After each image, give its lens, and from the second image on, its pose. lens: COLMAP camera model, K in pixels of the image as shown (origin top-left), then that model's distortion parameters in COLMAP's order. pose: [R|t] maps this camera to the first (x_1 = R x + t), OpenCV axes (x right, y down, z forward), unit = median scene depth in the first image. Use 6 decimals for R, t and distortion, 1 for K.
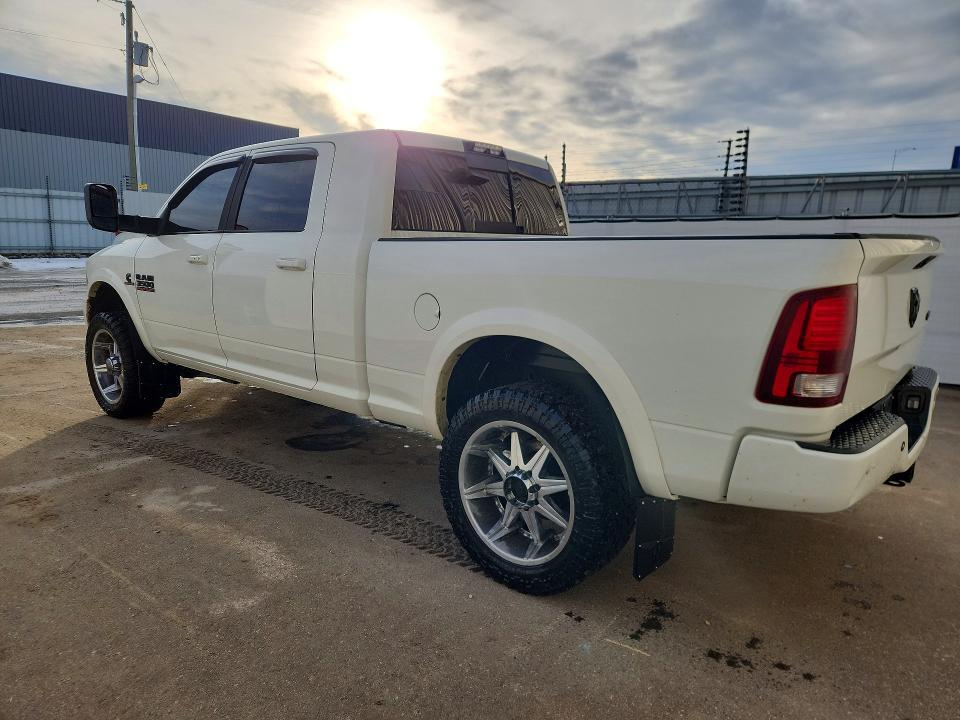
lens RADIAL K [[661.0, 0, 476.7], [0, 661.0, 360.7], [0, 0, 1]] dist [0.073027, -0.065798]
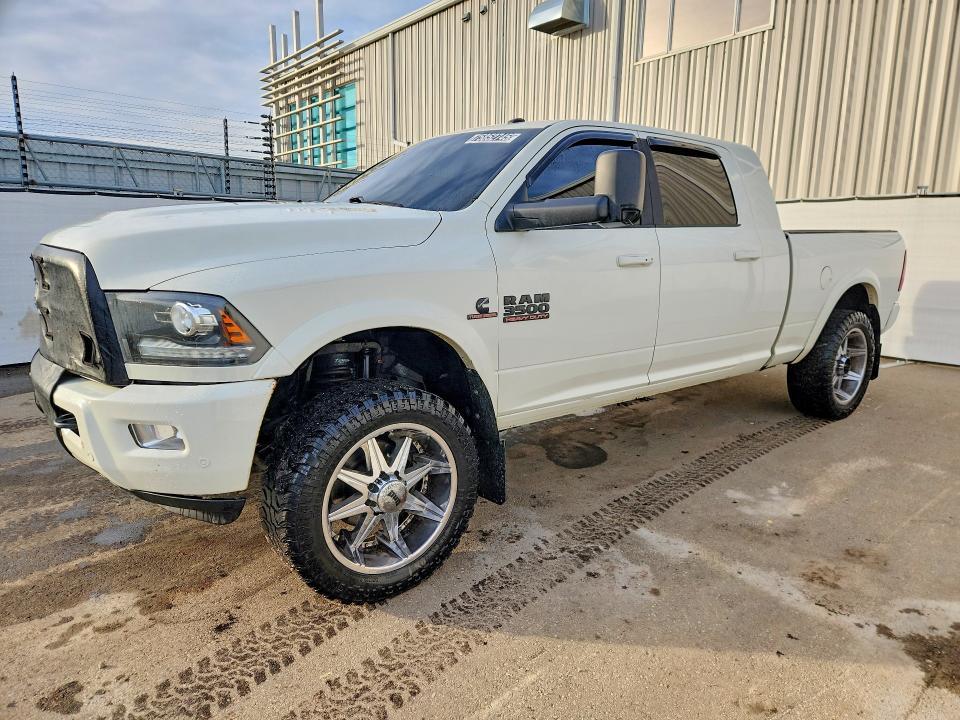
lens RADIAL K [[672.2, 0, 480.9], [0, 672.2, 374.5], [0, 0, 1]] dist [0.077974, -0.074409]
pose [[0.147576, -0.214795, 0.965445, -1.074014], [0.161234, 0.968300, 0.190784, -0.175233], [-0.975820, 0.127508, 0.177530, 0.905655]]
